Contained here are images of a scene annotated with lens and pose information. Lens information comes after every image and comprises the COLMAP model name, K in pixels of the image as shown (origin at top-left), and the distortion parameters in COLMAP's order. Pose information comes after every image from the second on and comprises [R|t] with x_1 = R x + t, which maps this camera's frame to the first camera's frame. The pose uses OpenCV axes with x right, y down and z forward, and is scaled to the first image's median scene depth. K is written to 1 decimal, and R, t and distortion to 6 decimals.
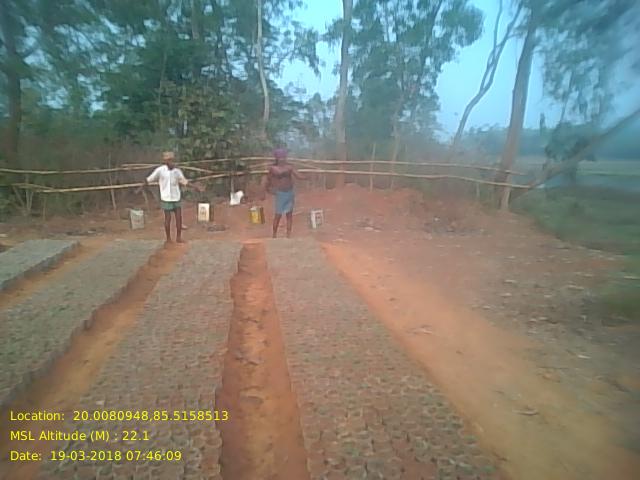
lens RADIAL K [[529.7, 0, 318.5], [0, 529.7, 258.3], [0, 0, 1]] dist [0.044456, -0.098745]
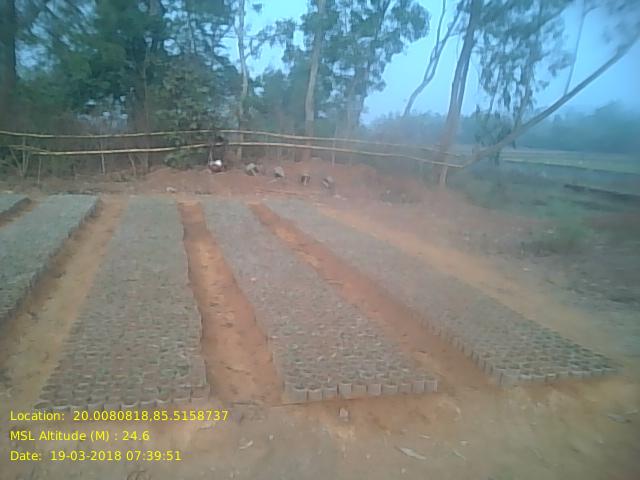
lens RADIAL K [[538.4, 0, 307.0], [0, 538.4, 261.8], [0, 0, 1]] dist [0.060895, -0.174742]
pose [[0.990399, 0.012989, 0.137628, -0.118435], [-0.018584, 0.999049, 0.039443, 0.038104], [-0.136985, -0.041622, 0.989698, -0.157393]]
